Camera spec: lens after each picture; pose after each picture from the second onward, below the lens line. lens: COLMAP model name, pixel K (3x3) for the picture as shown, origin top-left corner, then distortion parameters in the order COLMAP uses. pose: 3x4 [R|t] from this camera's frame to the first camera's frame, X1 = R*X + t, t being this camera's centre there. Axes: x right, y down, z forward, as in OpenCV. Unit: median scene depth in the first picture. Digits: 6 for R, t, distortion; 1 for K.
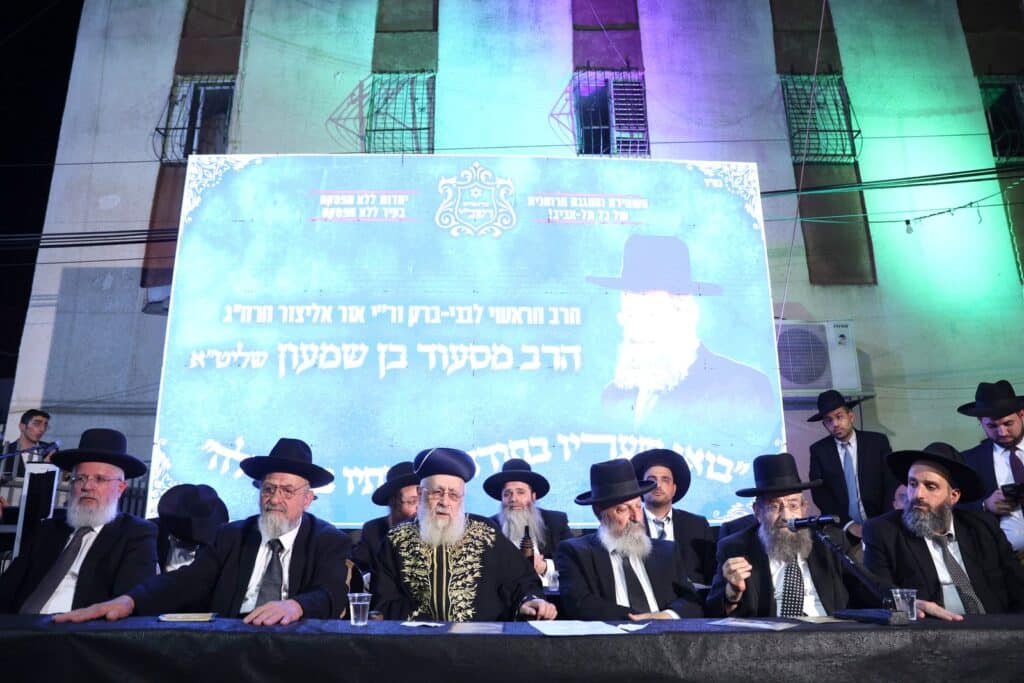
lens RADIAL K [[672.8, 0, 520.7], [0, 672.8, 337.2], [0, 0, 1]] dist [-0.060787, 0.014966]
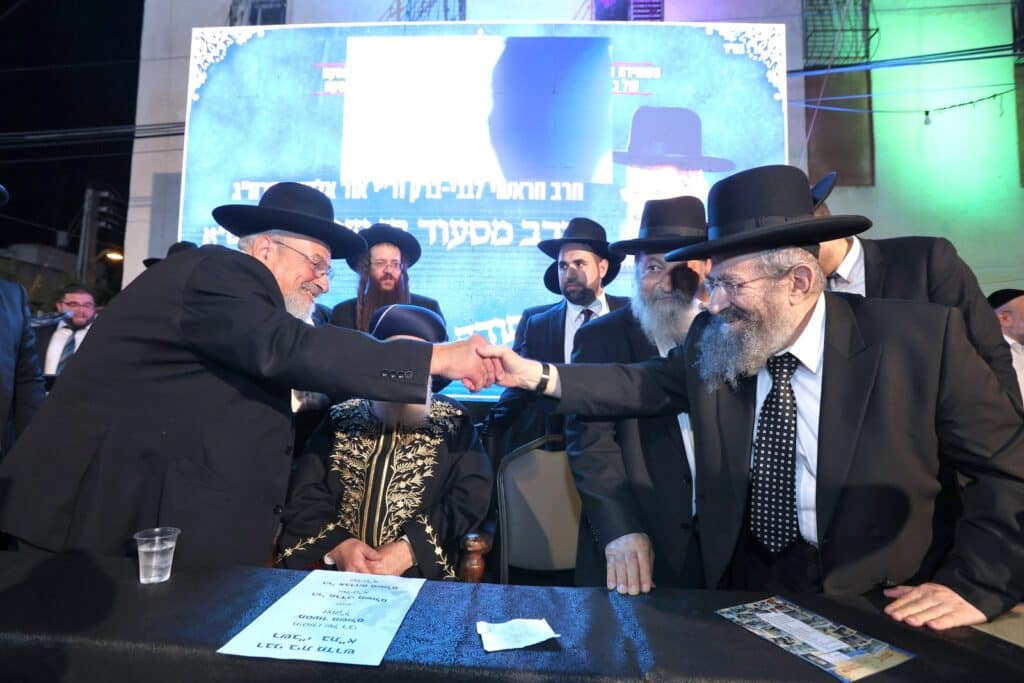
lens RADIAL K [[481.0, 0, 508.8], [0, 481.0, 352.7], [0, 0, 1]] dist [-0.035566, 0.009464]
pose [[0.995043, 0.023925, -0.096528, 0.053205], [-0.003565, 0.978587, 0.205804, 0.054667], [0.099385, -0.204440, 0.973821, 0.257955]]
